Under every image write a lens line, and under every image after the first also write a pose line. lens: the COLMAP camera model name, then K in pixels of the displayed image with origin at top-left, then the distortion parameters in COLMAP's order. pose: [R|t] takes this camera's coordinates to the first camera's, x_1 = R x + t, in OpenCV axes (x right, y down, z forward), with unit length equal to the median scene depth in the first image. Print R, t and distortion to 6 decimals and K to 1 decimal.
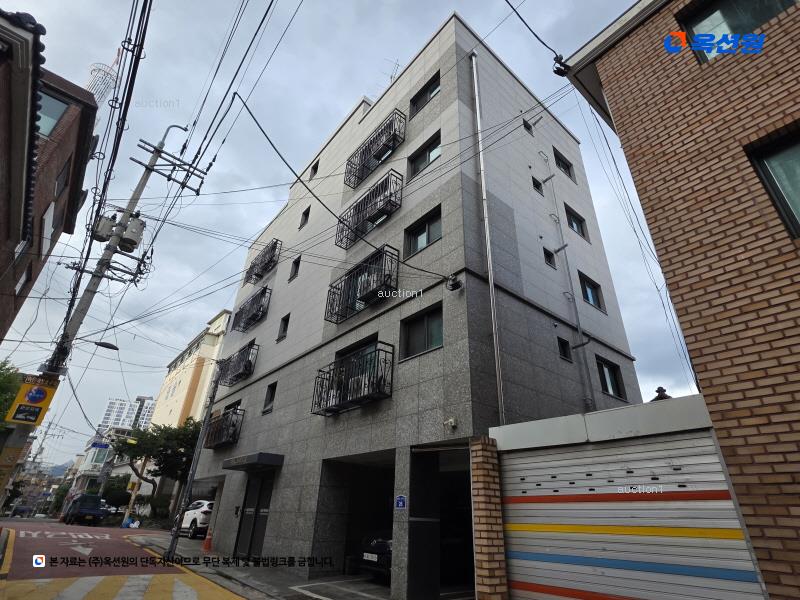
lens RADIAL K [[407.5, 0, 399.9], [0, 407.5, 295.1], [0, 0, 1]] dist [0.001113, 0.000029]
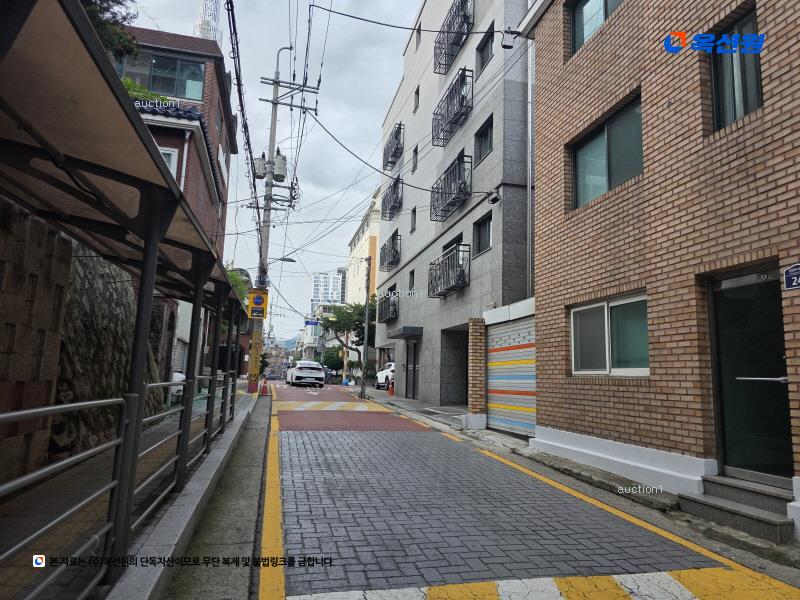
lens RADIAL K [[541.6, 0, 400.0], [0, 541.6, 300.0], [0, 0, 1]] dist [0.064521, -0.001413]
pose [[0.895768, -0.073789, -0.438355, 0.364464], [0.217989, 0.932330, 0.288516, -0.175110], [0.387402, -0.354000, 0.851236, -0.403772]]
